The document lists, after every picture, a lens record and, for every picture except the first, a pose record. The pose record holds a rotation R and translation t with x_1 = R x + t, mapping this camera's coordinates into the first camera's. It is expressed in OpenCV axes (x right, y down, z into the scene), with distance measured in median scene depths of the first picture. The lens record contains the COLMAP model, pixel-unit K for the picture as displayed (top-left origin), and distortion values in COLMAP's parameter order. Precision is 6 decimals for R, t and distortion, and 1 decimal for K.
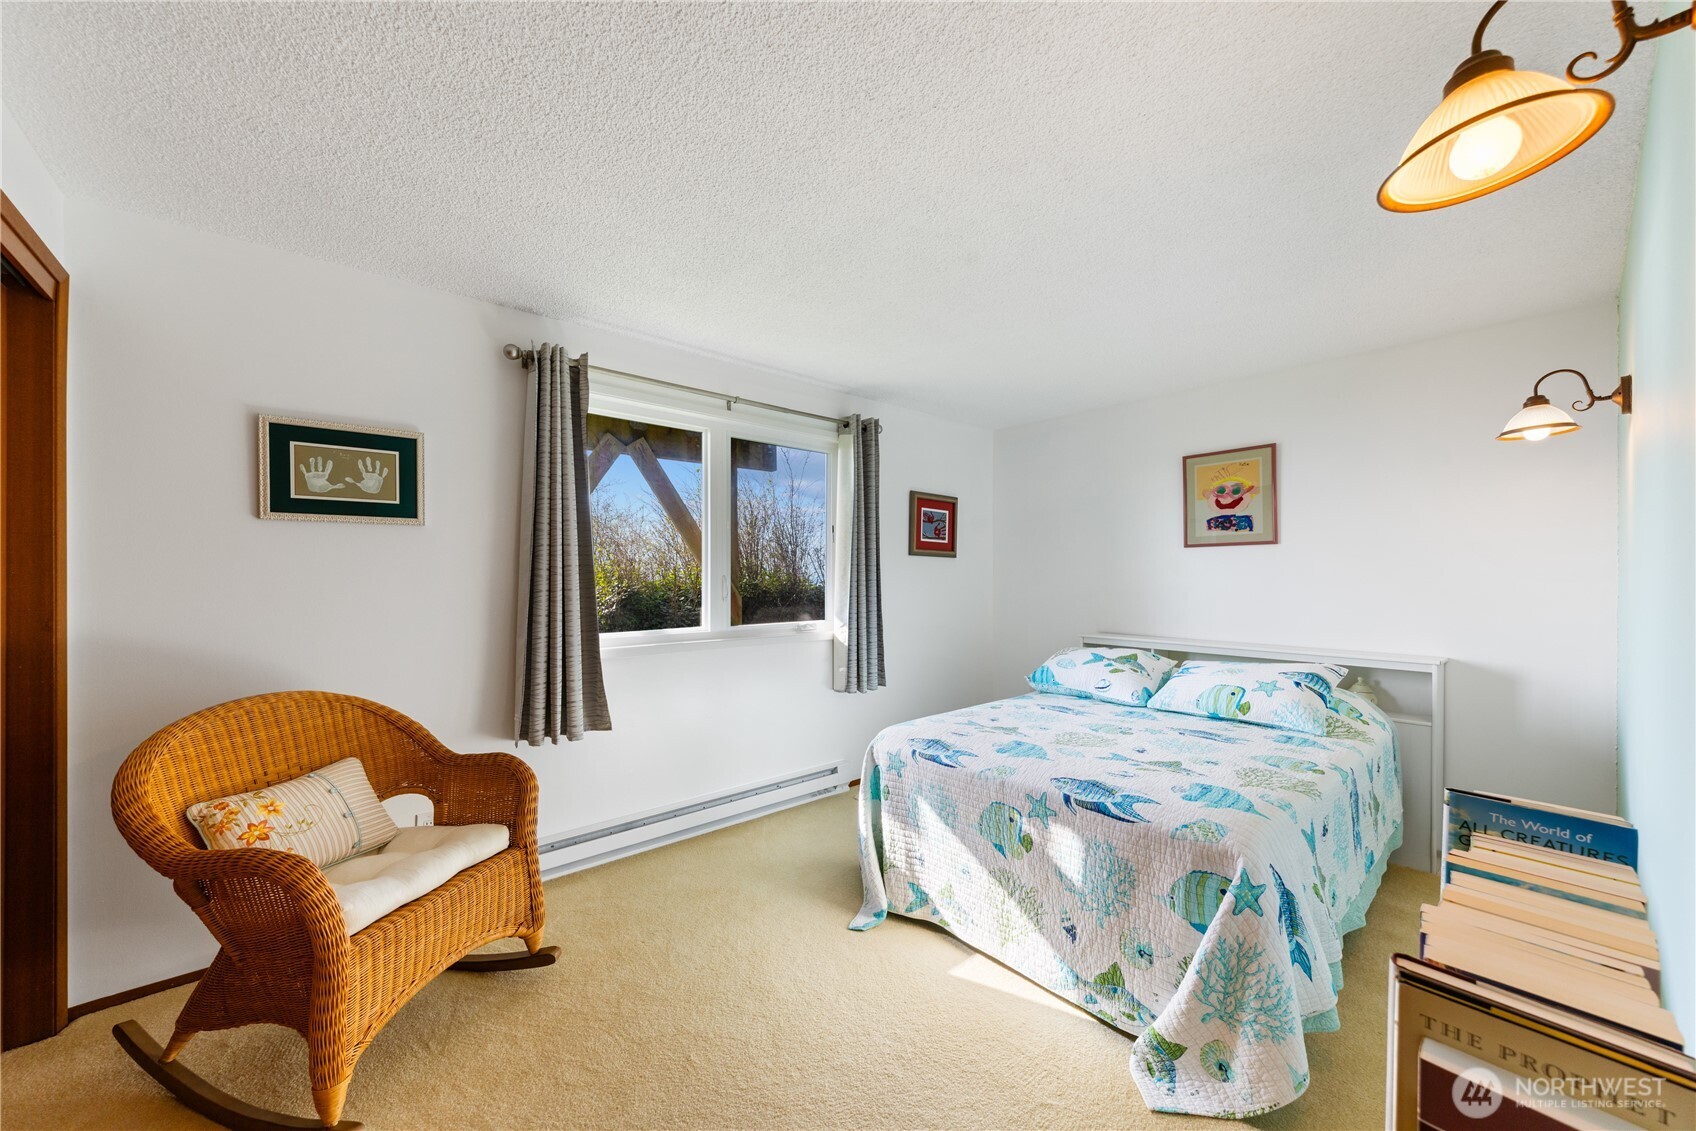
lens RADIAL K [[624.9, 0, 844.7], [0, 624.9, 567.3], [0, 0, 1]] dist [-0.003237, -0.000933]
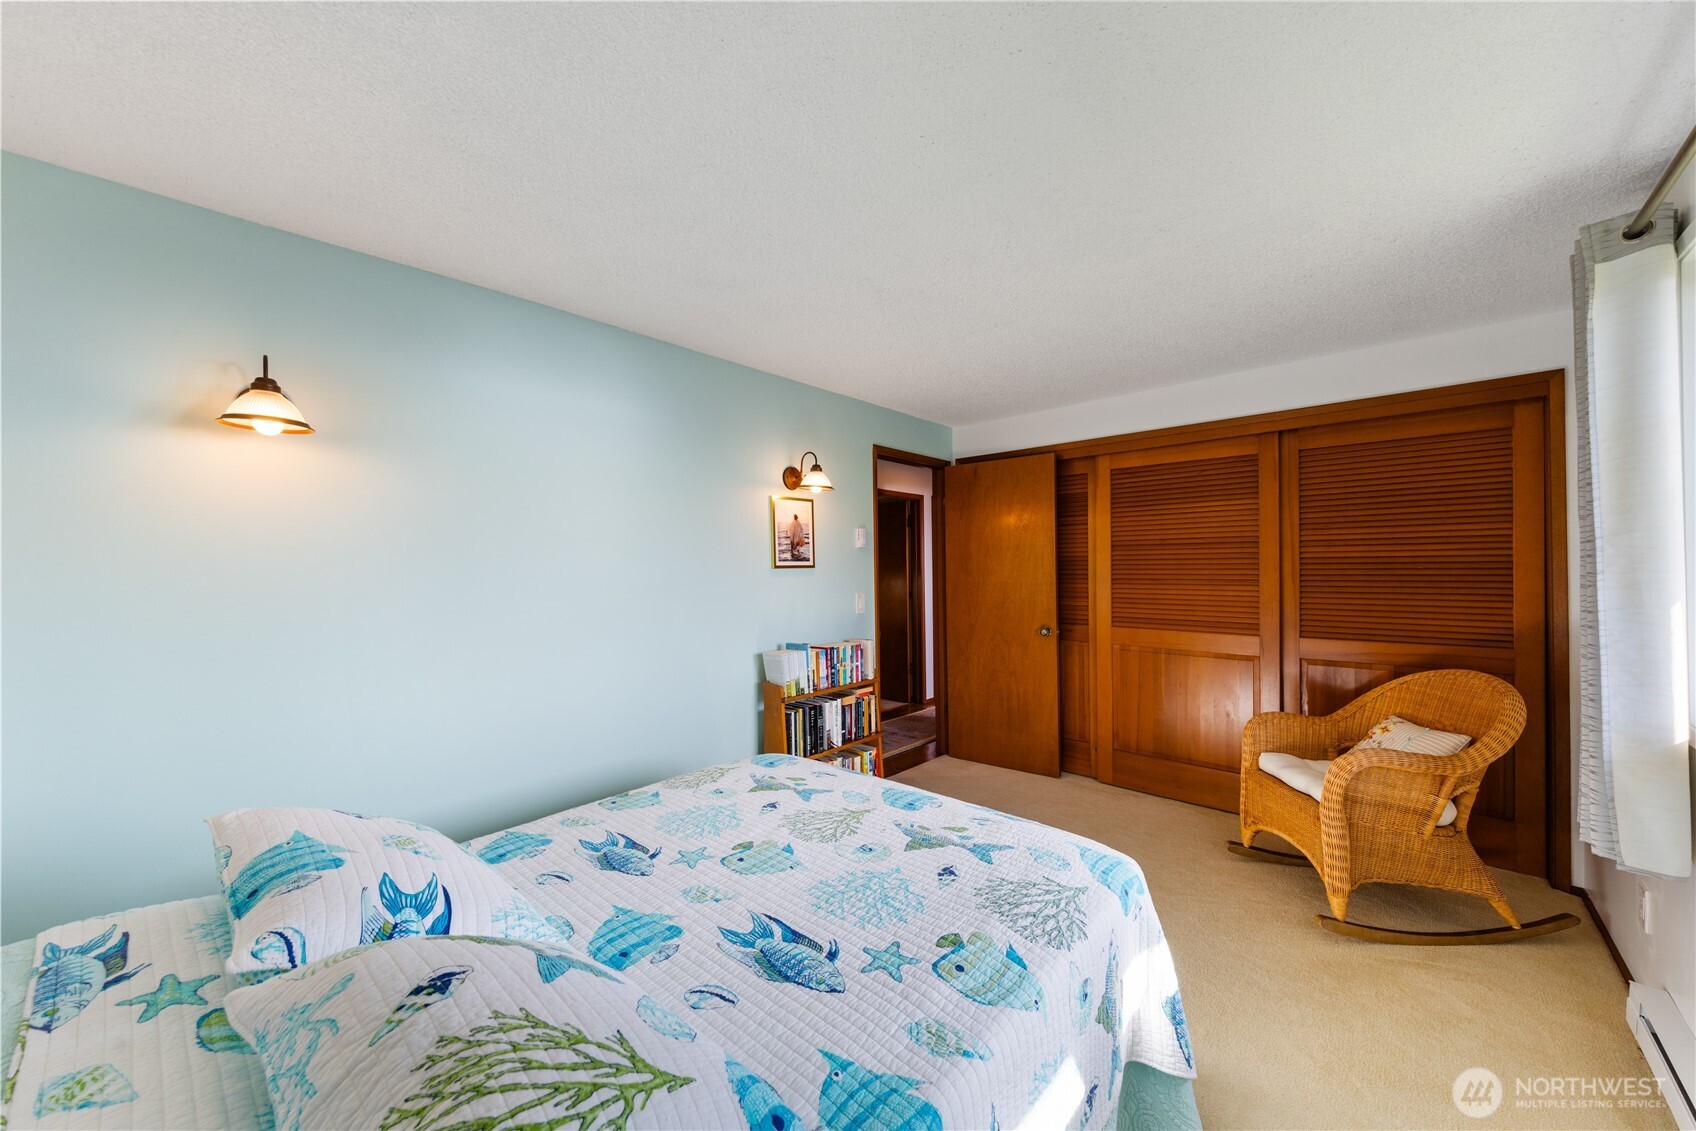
lens RADIAL K [[624.9, 0, 851.0], [0, 624.9, 567.5], [0, 0, 1]] dist [-0.003237, -0.000933]
pose [[-0.993236, 0.005848, -0.115964, 0.477136], [0.006376, 0.999971, -0.004189, -0.023817], [0.115936, -0.004900, -0.993245, 1.911753]]
